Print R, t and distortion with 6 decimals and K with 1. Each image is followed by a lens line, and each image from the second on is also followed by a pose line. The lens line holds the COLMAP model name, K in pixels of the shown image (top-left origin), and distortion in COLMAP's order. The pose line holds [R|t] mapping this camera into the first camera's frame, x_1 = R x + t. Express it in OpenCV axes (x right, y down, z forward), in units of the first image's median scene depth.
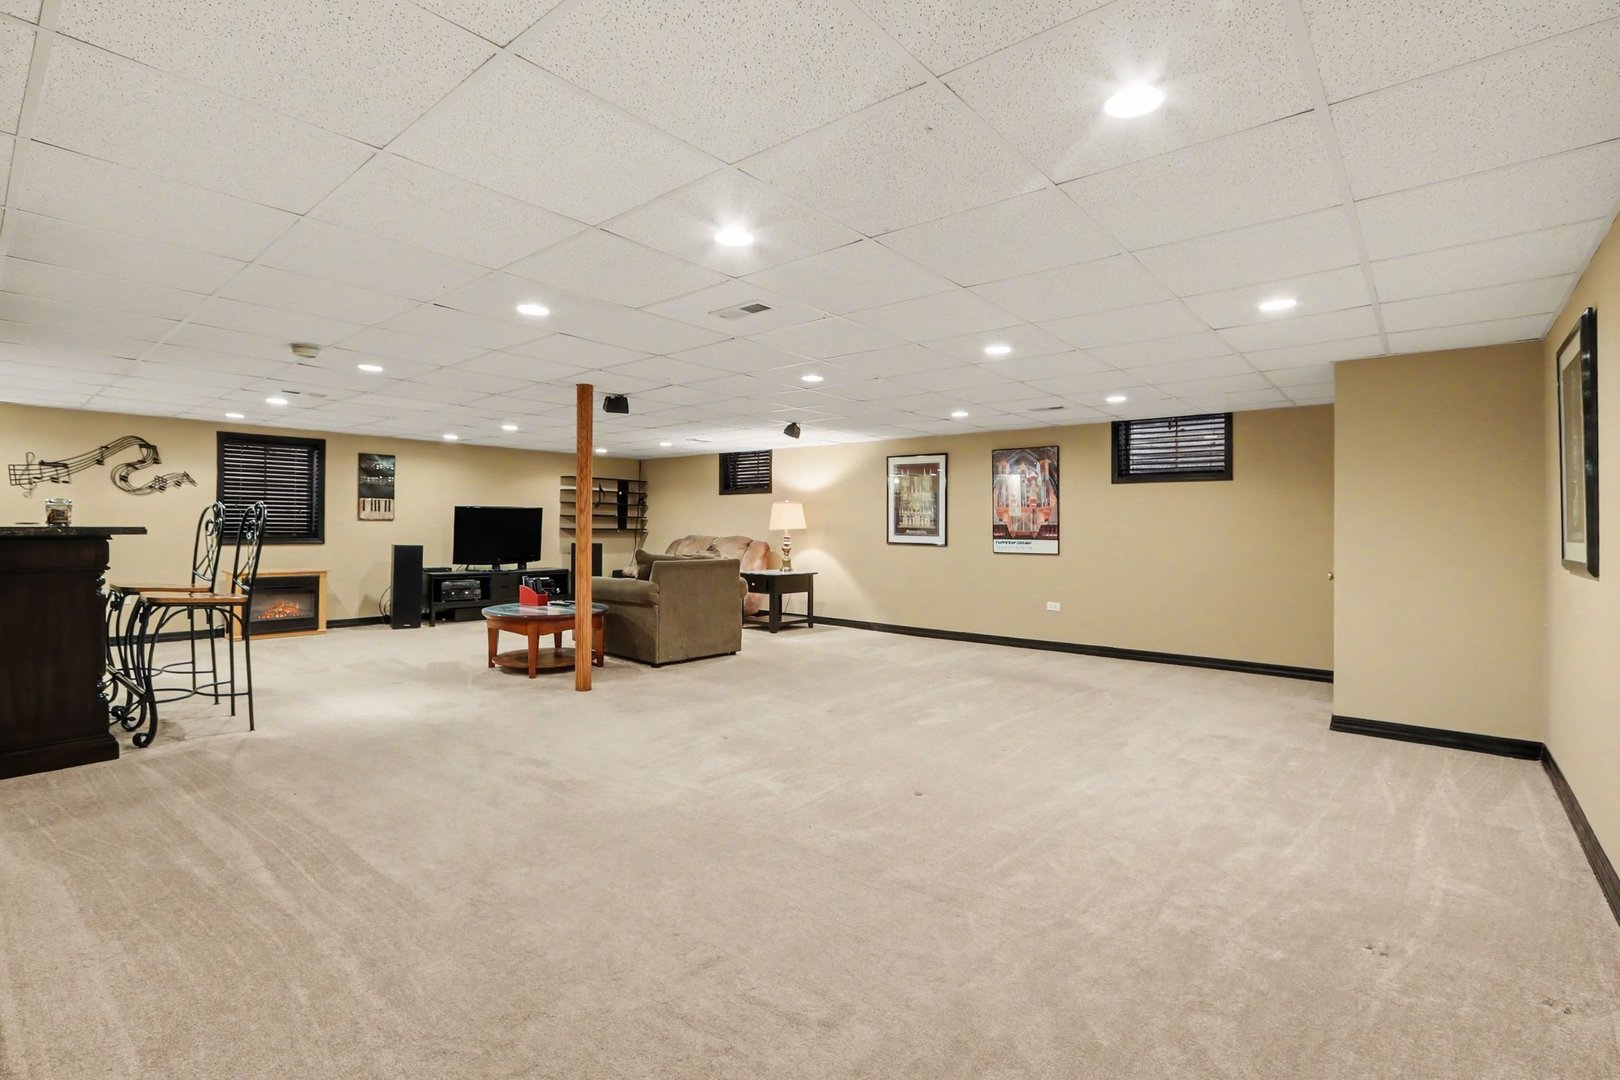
lens RADIAL K [[750.8, 0, 812.3], [0, 750.8, 531.0], [0, 0, 1]] dist [-0.022673, 0.004794]
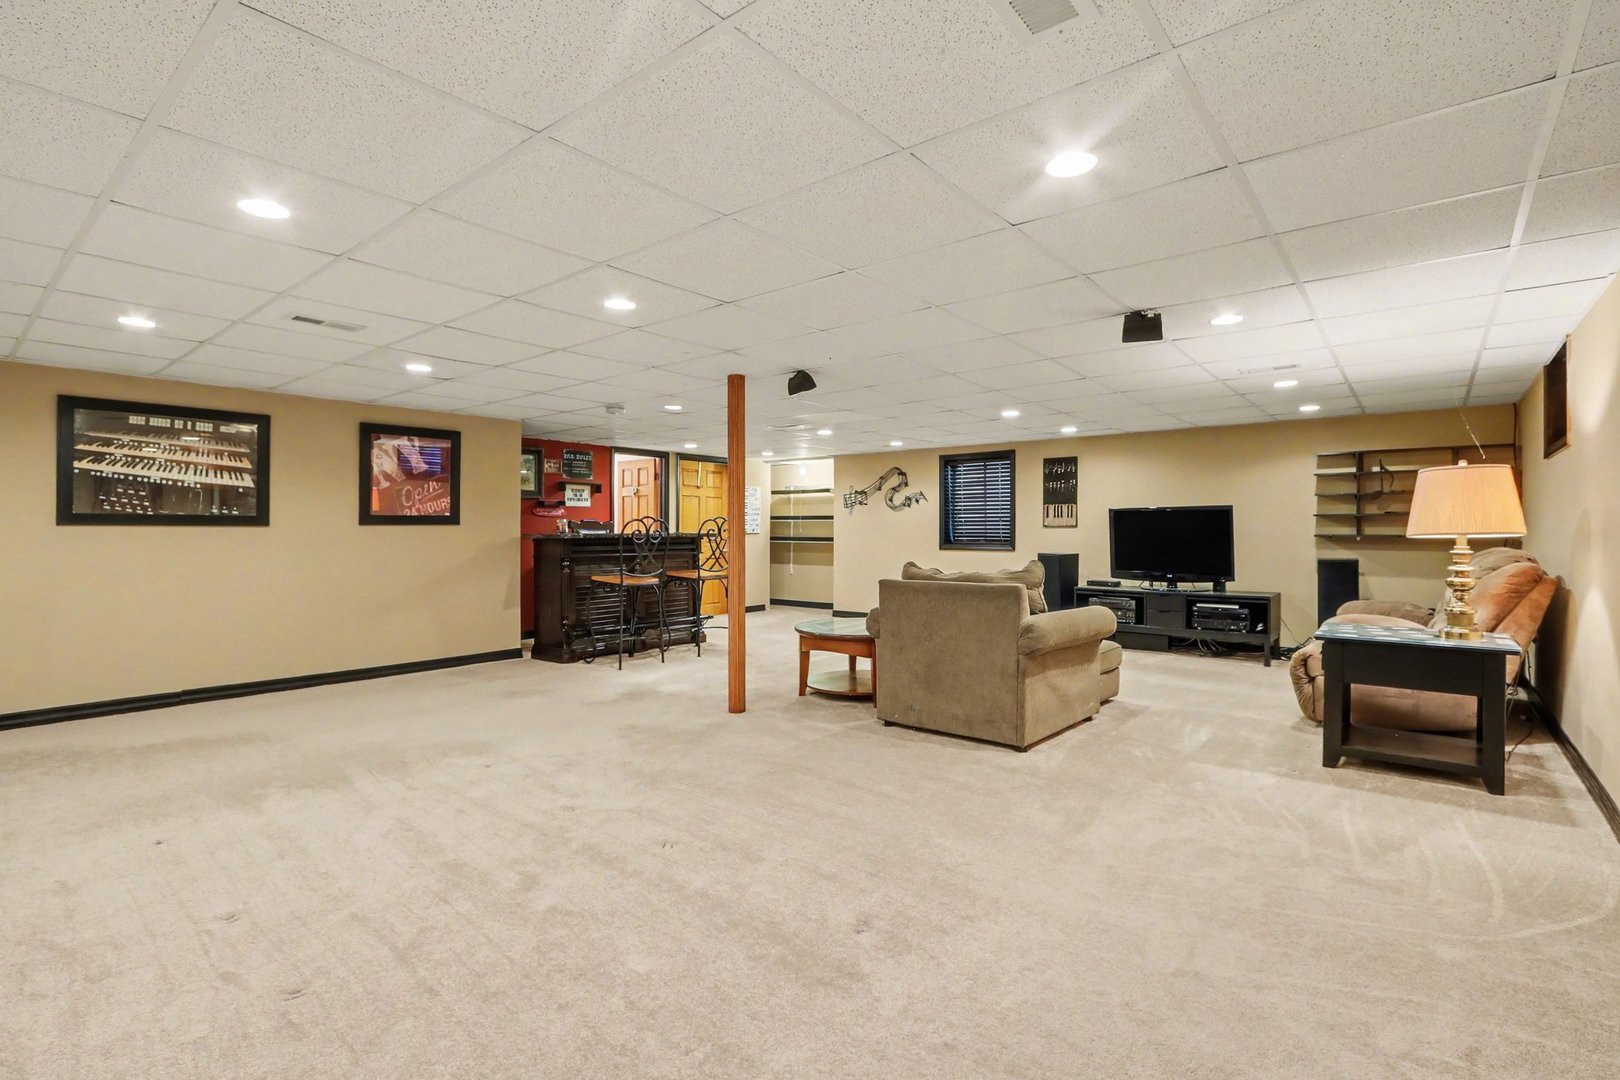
lens RADIAL K [[750.8, 0, 796.9], [0, 750.8, 566.3], [0, 0, 1]] dist [-0.022673, 0.004794]
pose [[-0.001635, 0.036368, -0.999337, 0.392716], [-0.006347, 0.999318, 0.036378, 0.003250], [0.999979, 0.006402, -0.001403, 0.700895]]
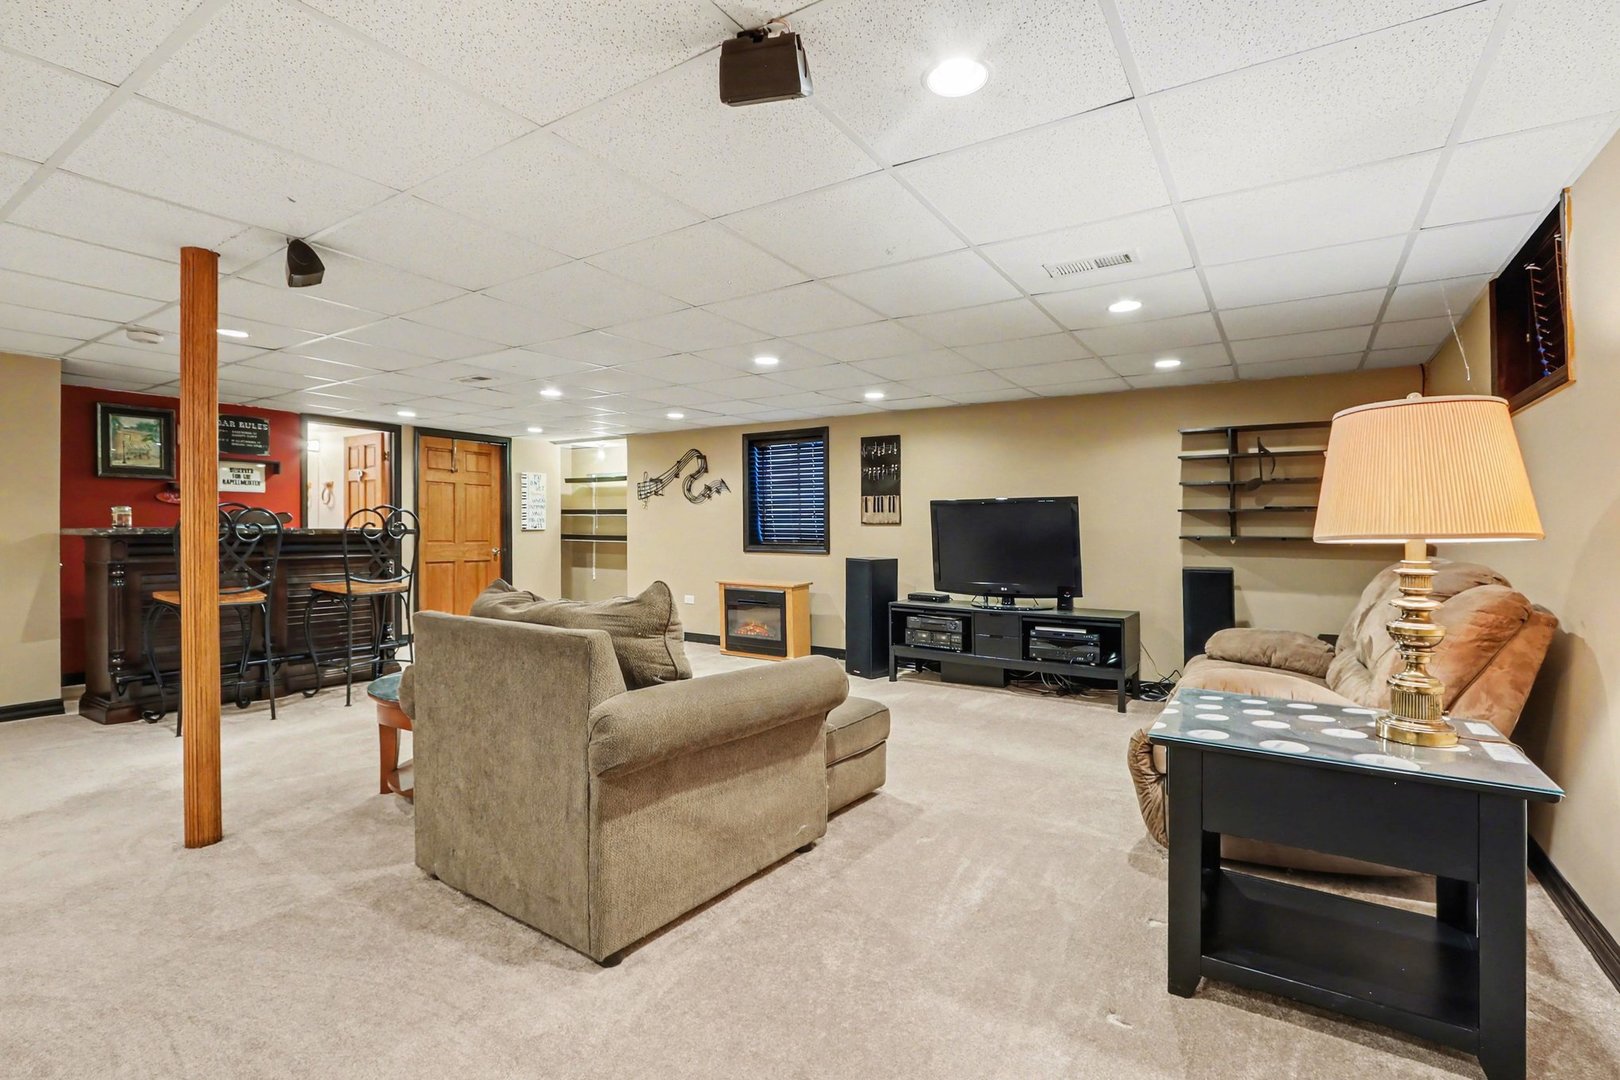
lens RADIAL K [[750.8, 0, 797.3], [0, 750.8, 541.5], [0, 0, 1]] dist [-0.022673, 0.004794]
pose [[0.112353, 0.005704, -0.993652, 0.164711], [-0.012426, 0.999913, 0.004335, 0.000552], [0.993591, 0.011860, 0.112414, 0.875729]]
